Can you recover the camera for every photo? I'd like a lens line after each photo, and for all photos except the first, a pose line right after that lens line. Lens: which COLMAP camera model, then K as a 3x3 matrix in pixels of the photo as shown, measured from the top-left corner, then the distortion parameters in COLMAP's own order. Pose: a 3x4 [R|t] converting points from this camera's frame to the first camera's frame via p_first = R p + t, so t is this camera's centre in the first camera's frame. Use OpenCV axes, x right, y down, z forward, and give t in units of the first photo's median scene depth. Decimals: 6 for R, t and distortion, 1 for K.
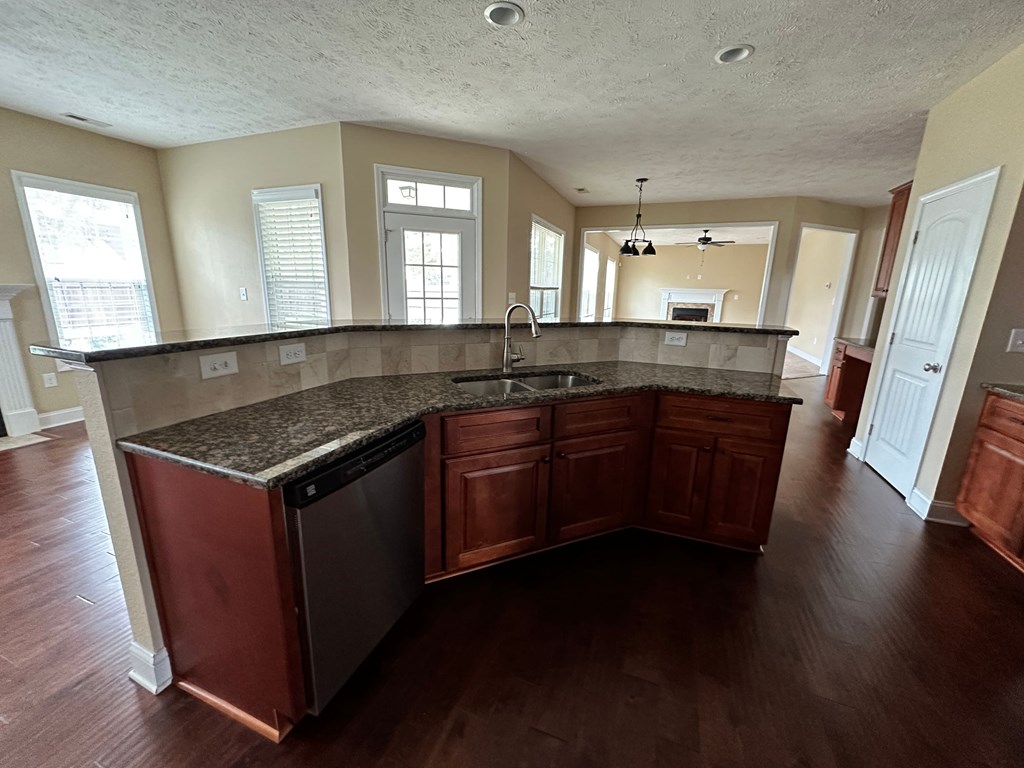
lens RADIAL K [[409.1, 0, 513.7], [0, 409.1, 383.5], [0, 0, 1]] dist [-0.006619, 0.001282]
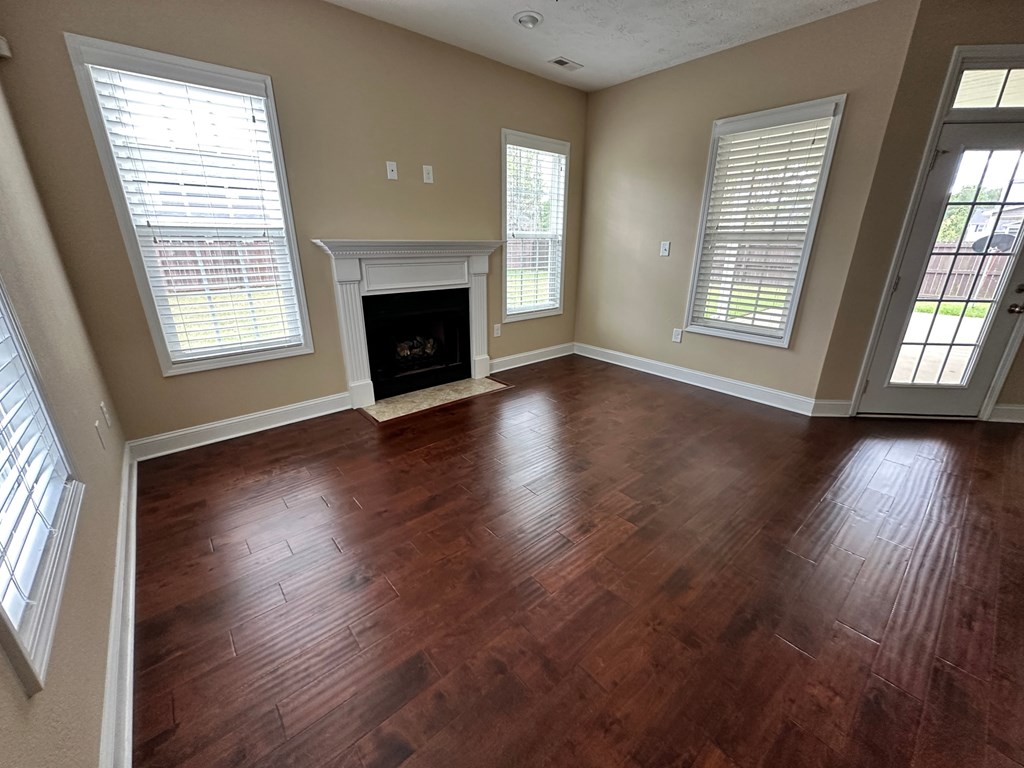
lens RADIAL K [[409.1, 0, 516.1], [0, 409.1, 386.1], [0, 0, 1]] dist [-0.006619, 0.001282]
pose [[0.876942, 0.145161, -0.458150, -0.573086], [-0.095796, 0.986961, 0.129347, -0.007548], [0.470953, -0.069541, 0.879413, 0.038383]]
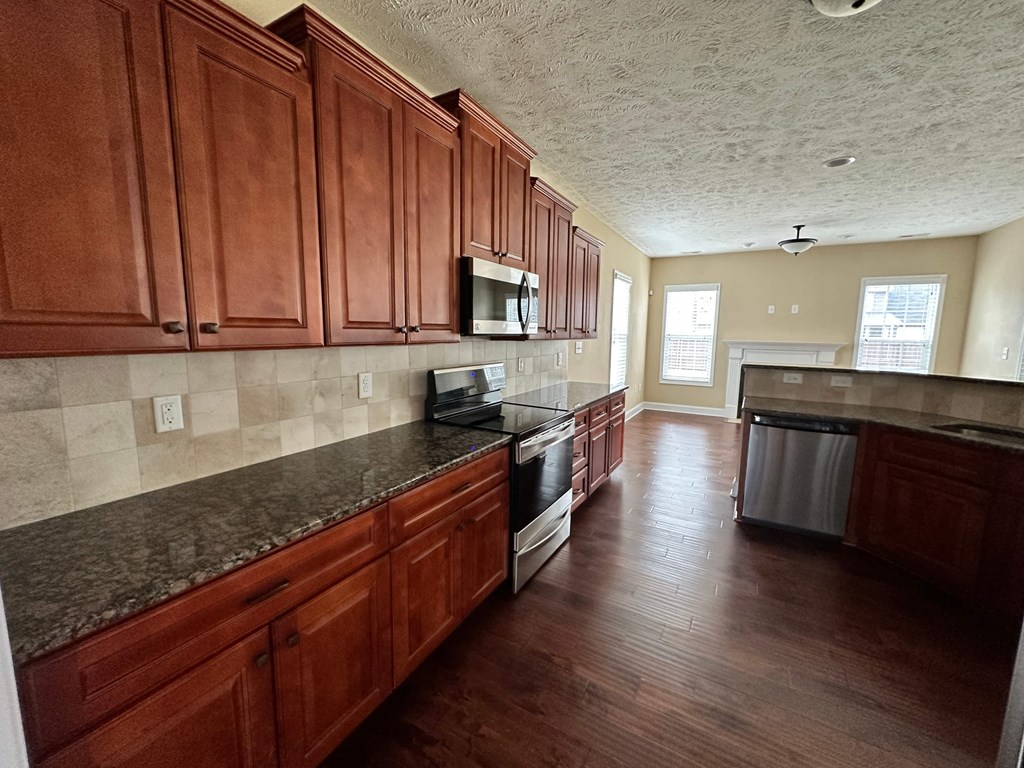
lens RADIAL K [[409.1, 0, 511.8], [0, 409.1, 383.3], [0, 0, 1]] dist [-0.006619, 0.001282]
pose [[-0.159136, 0.102083, -0.981965, 0.660521], [-0.241407, 0.960422, 0.138965, 0.016102], [0.957287, 0.259168, -0.128195, -0.067464]]
